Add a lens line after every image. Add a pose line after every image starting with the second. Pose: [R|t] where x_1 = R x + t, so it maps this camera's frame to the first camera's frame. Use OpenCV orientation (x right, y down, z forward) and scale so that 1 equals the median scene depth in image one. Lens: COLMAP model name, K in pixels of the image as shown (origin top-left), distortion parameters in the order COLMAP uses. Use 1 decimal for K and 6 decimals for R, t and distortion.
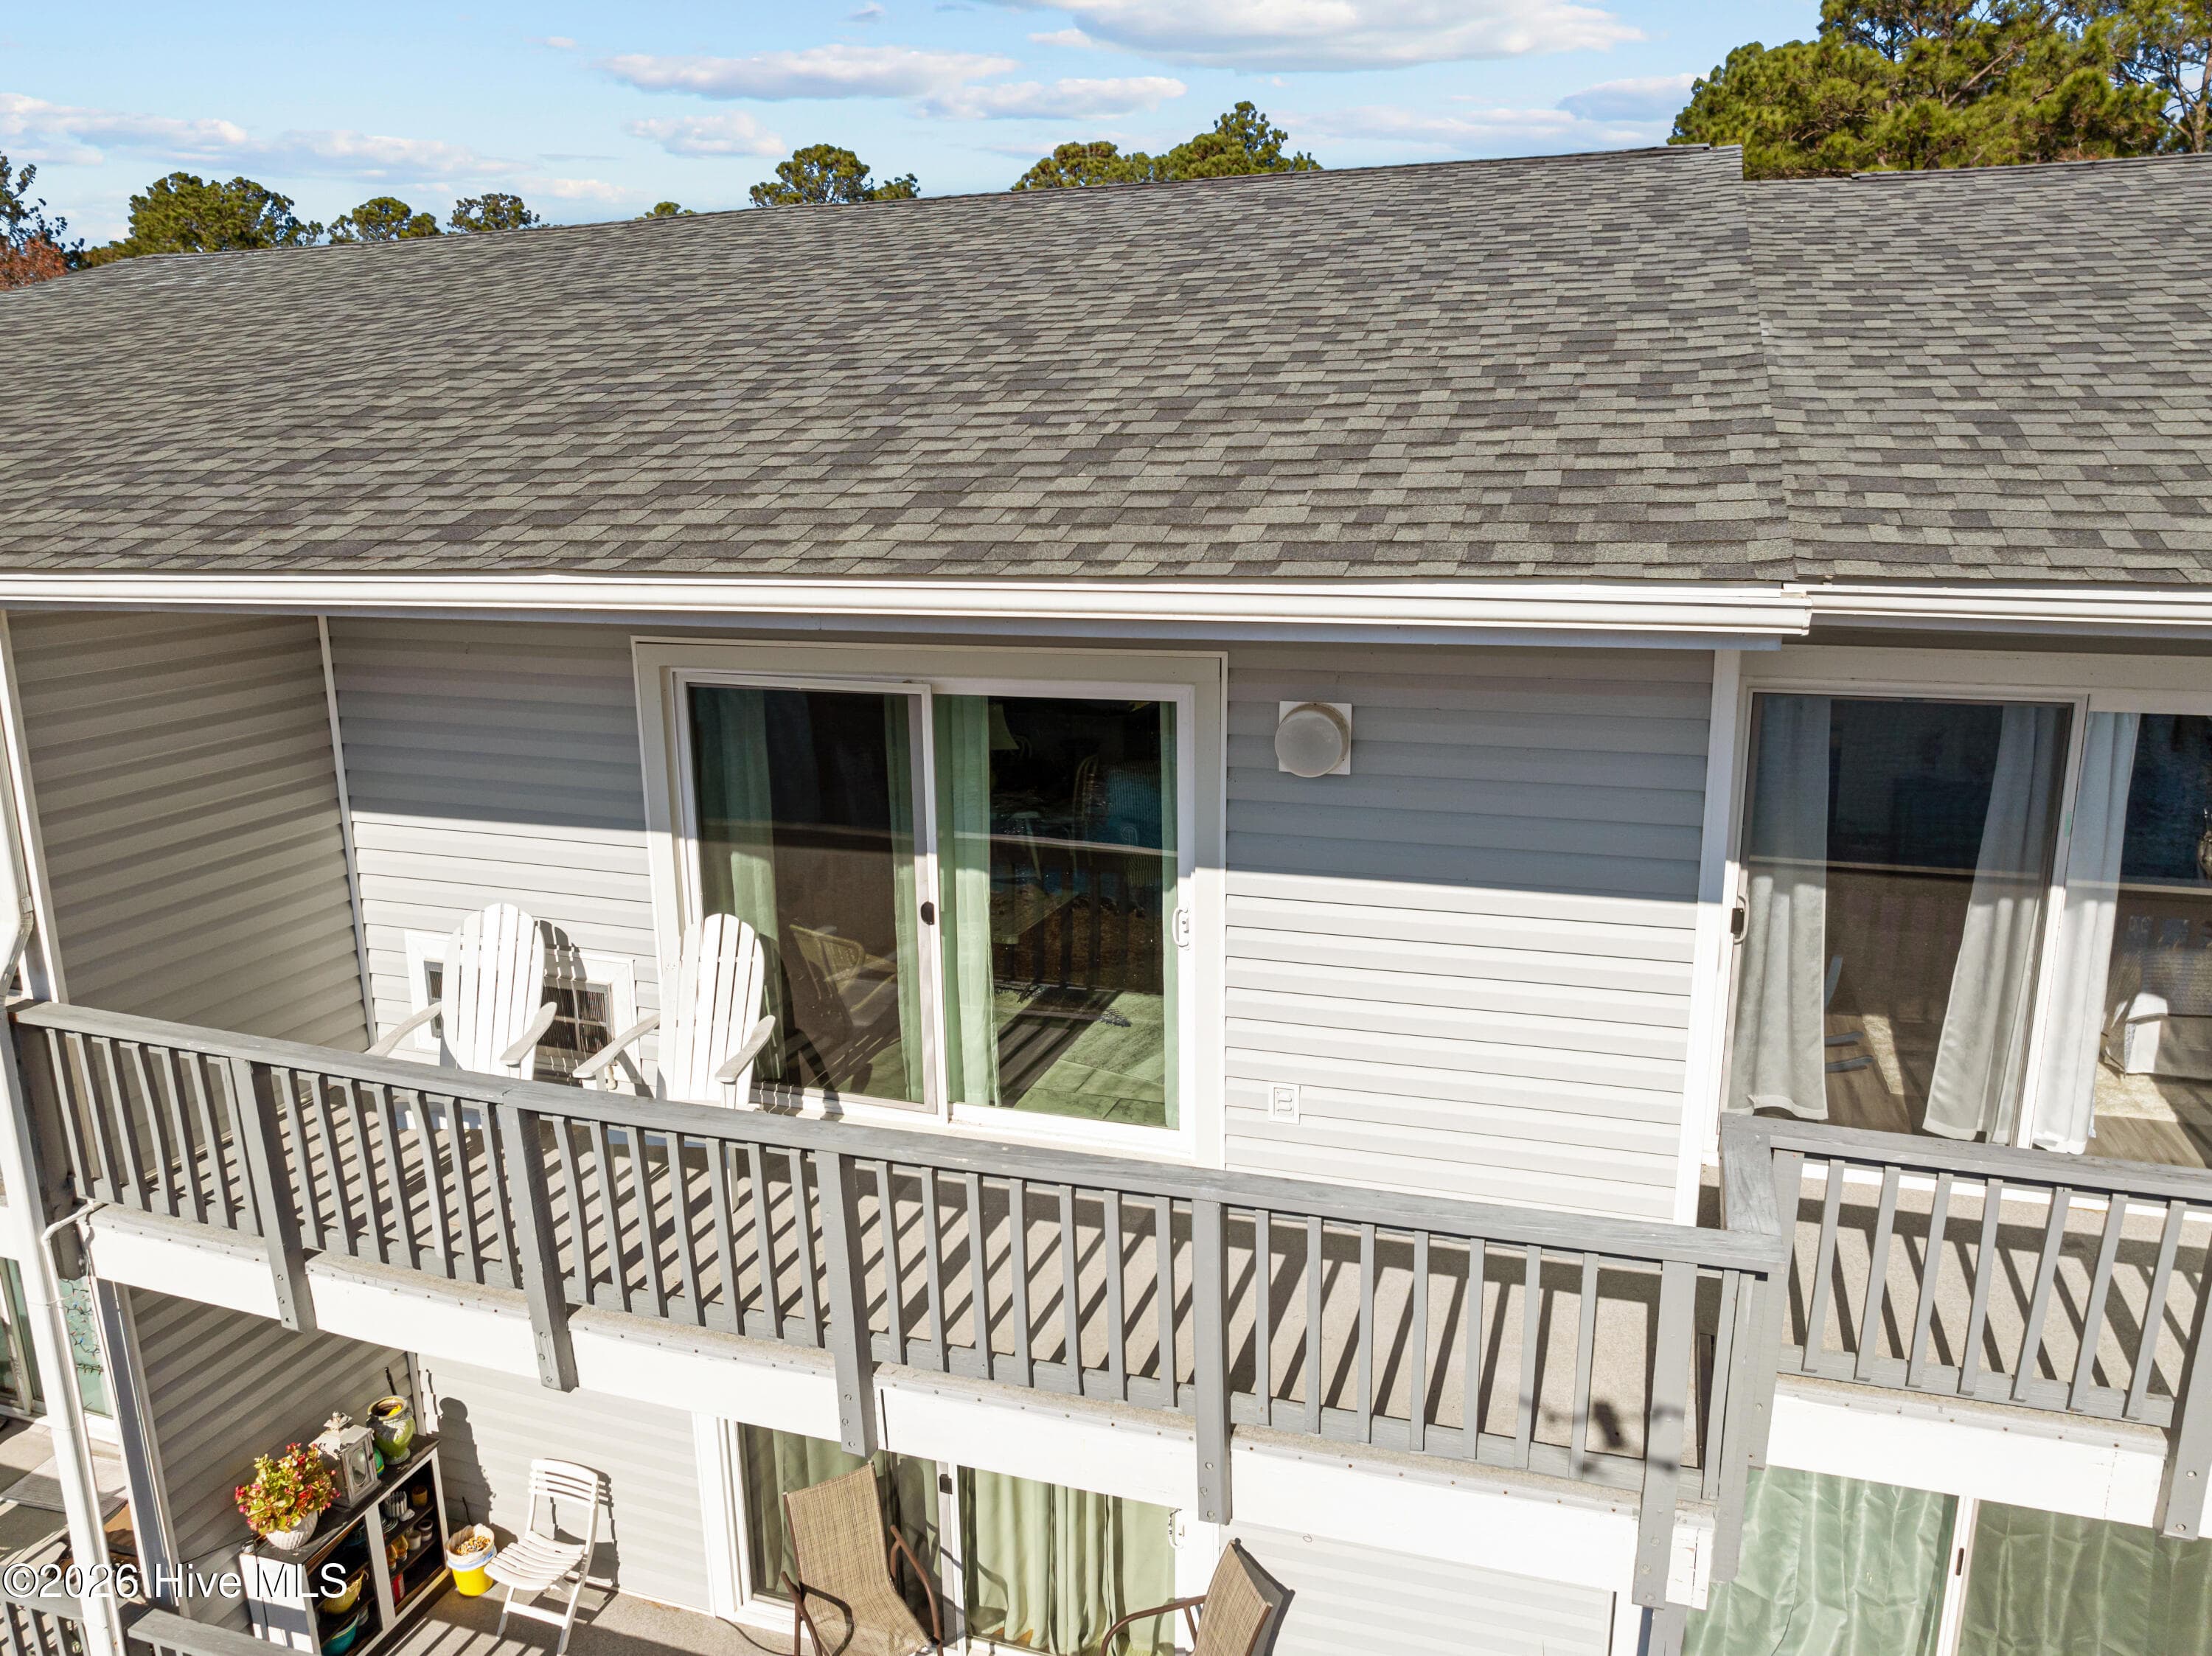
lens RADIAL K [[1556.8, 0, 1106.0], [0, 1556.8, 828.0], [0, 0, 1]] dist [-0.053842, 0.024372]
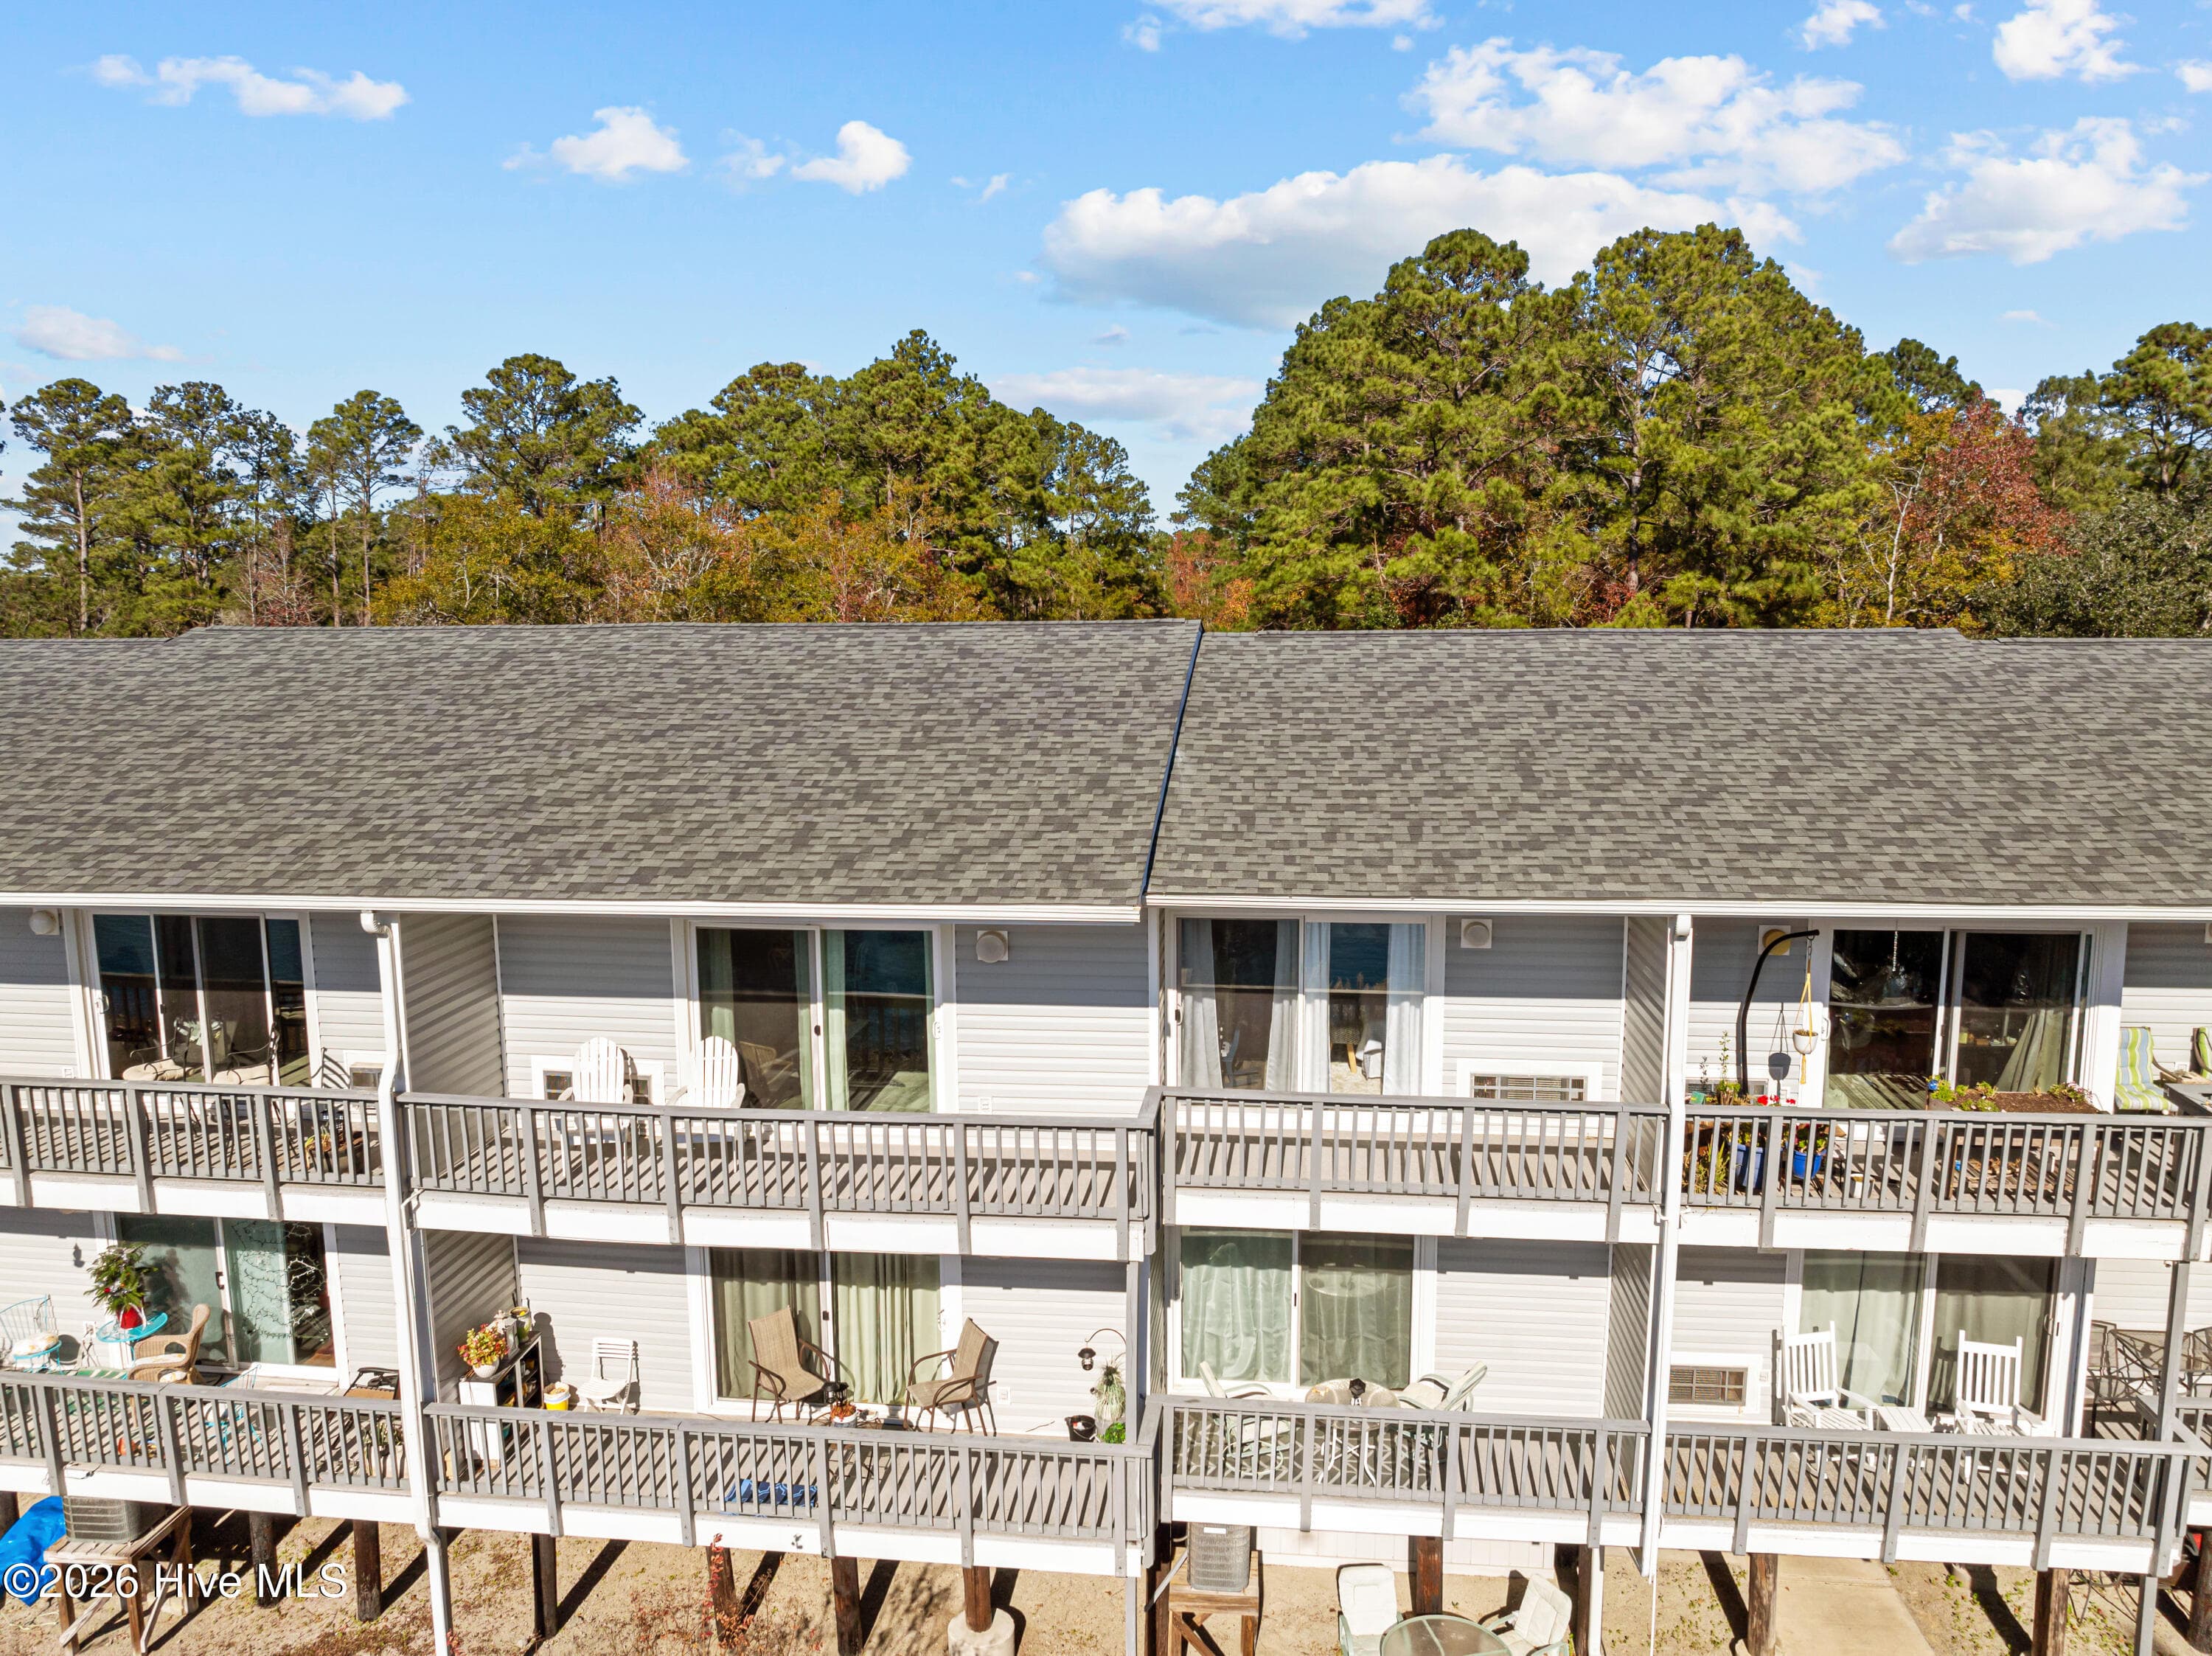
lens RADIAL K [[1556.8, 0, 1106.0], [0, 1556.8, 828.0], [0, 0, 1]] dist [-0.053842, 0.024372]
pose [[0.979177, -0.025085, 0.201453, -0.160702], [0.042676, 0.995597, -0.083459, -0.029913], [-0.198472, 0.090319, 0.975936, -1.294335]]
